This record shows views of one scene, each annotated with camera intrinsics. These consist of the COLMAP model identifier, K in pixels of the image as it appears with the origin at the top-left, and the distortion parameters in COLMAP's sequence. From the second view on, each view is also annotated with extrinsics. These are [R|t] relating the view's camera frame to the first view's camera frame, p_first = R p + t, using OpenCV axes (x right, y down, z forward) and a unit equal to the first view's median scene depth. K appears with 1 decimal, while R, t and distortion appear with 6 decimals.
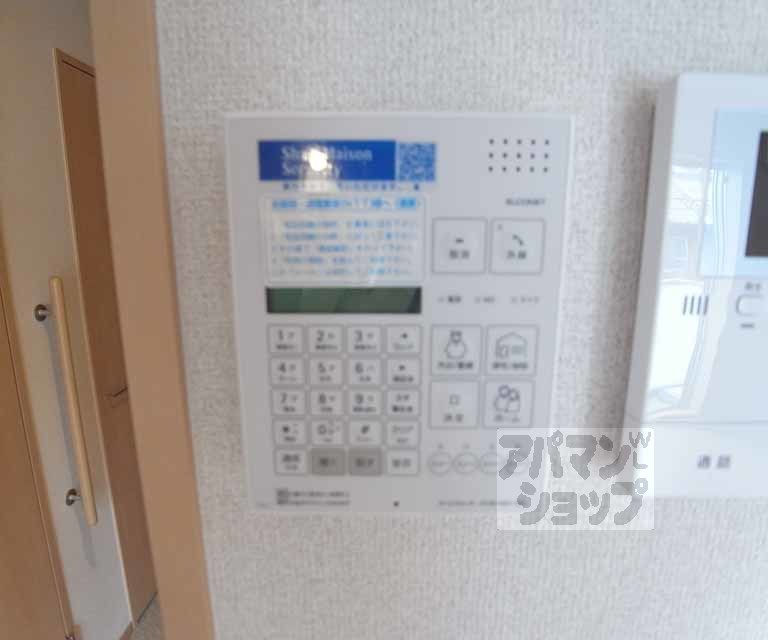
lens RADIAL K [[484.7, 0, 388.6], [0, 484.7, 322.9], [0, 0, 1]] dist [-0.064848, 0.018719]
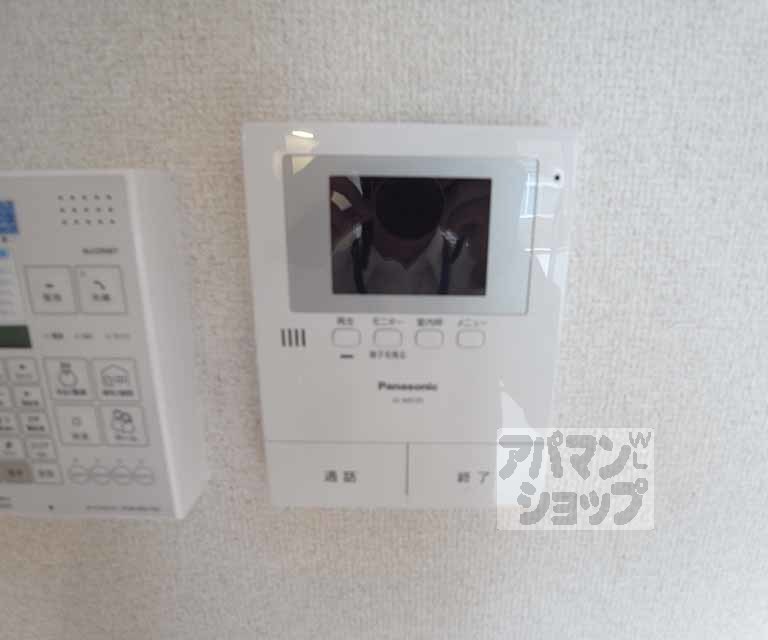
lens RADIAL K [[484.7, 0, 380.8], [0, 484.7, 327.4], [0, 0, 1]] dist [-0.064848, 0.018719]
pose [[0.999981, -0.001222, 0.006010, 0.842619], [0.000781, 0.997344, 0.072824, -0.141060], [-0.006083, -0.072818, 0.997327, -0.097056]]
